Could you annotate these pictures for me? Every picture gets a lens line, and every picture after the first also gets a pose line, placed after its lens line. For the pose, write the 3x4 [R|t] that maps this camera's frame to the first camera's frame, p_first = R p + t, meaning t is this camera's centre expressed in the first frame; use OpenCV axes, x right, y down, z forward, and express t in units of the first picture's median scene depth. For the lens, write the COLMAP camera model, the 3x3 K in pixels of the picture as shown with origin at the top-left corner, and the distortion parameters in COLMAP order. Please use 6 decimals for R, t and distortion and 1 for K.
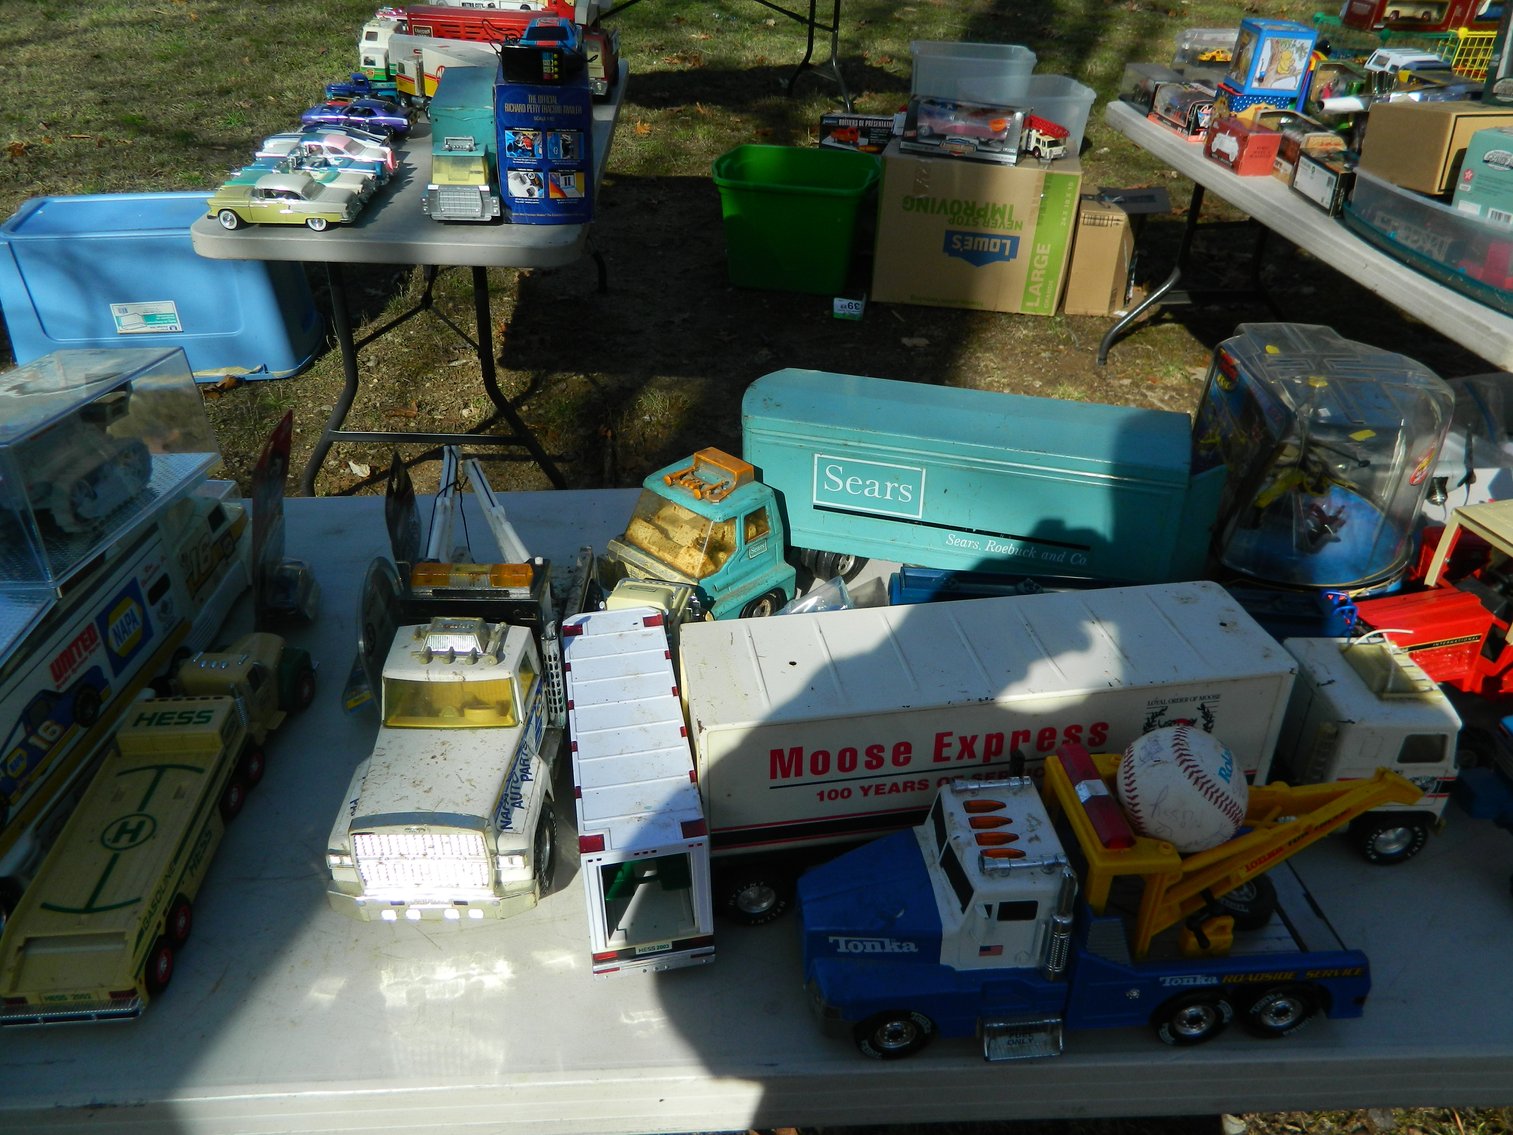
lens RADIAL K [[1142.1, 0, 752.7], [0, 1142.1, 568.8], [0, 0, 1]] dist [0.022170, -0.006166]
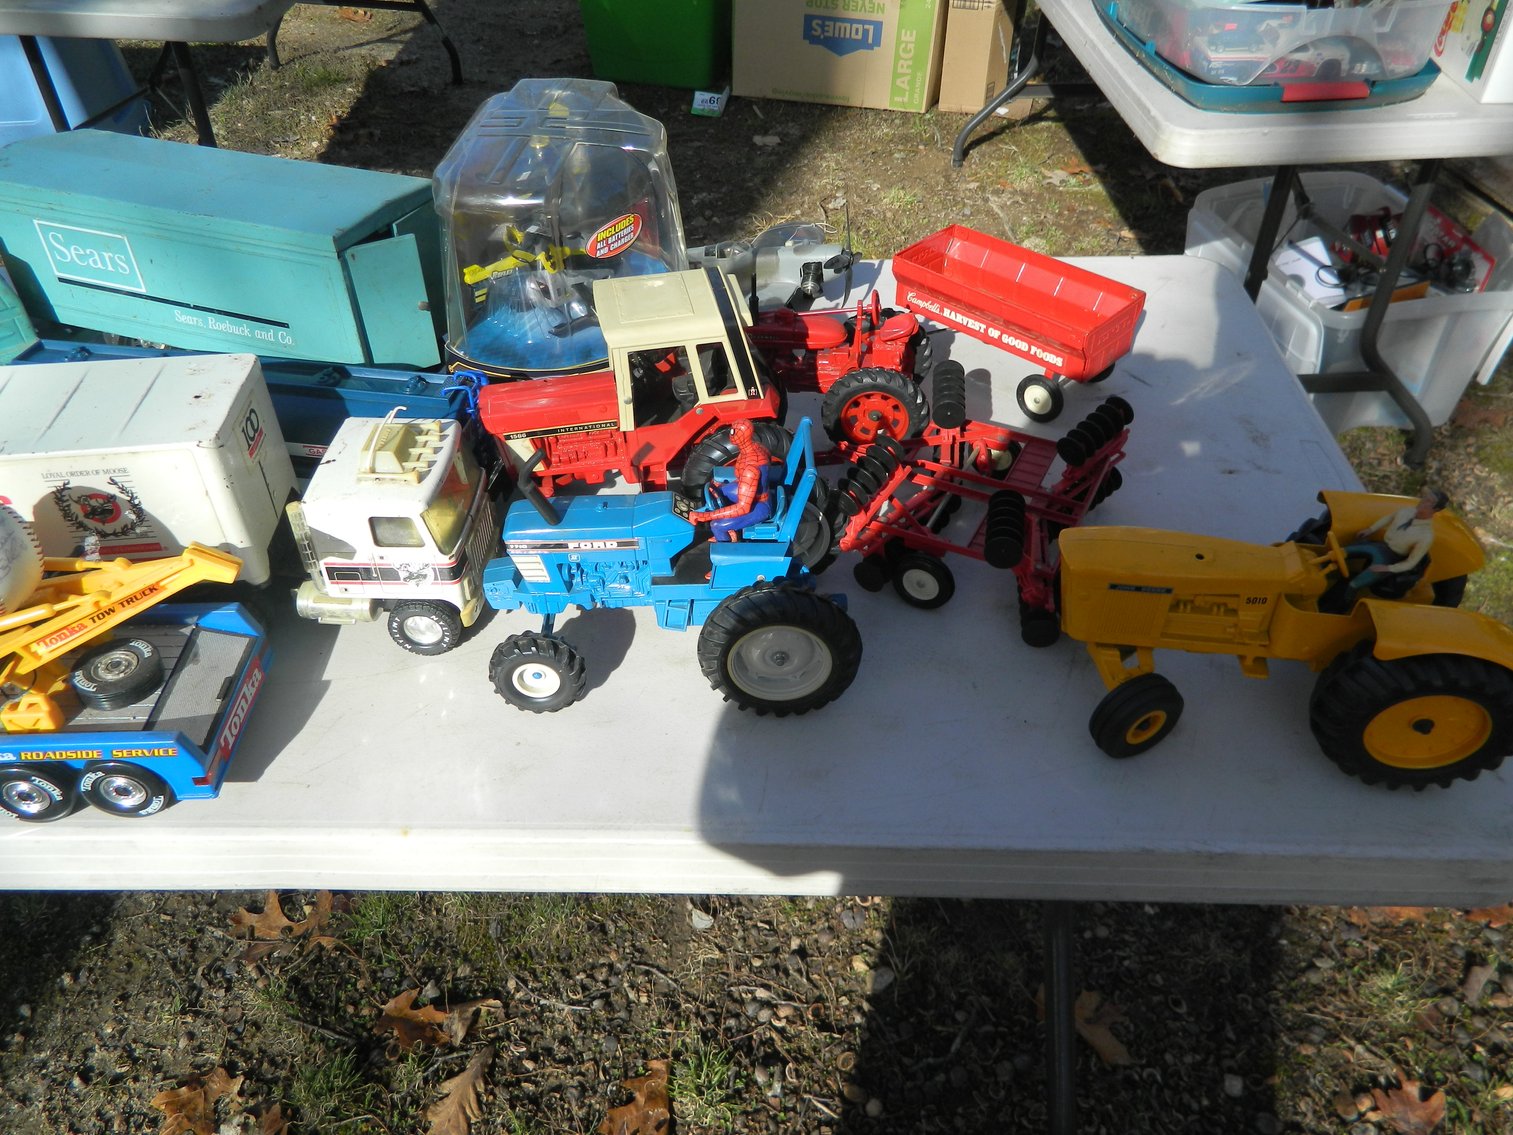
lens RADIAL K [[1142.1, 0, 758.1], [0, 1142.1, 569.3], [0, 0, 1]] dist [0.022170, -0.006166]
pose [[0.998630, 0.023676, -0.046670, 0.184900], [-0.016369, 0.988375, 0.151154, 0.007825], [0.049706, -0.150183, 0.987408, 0.016507]]
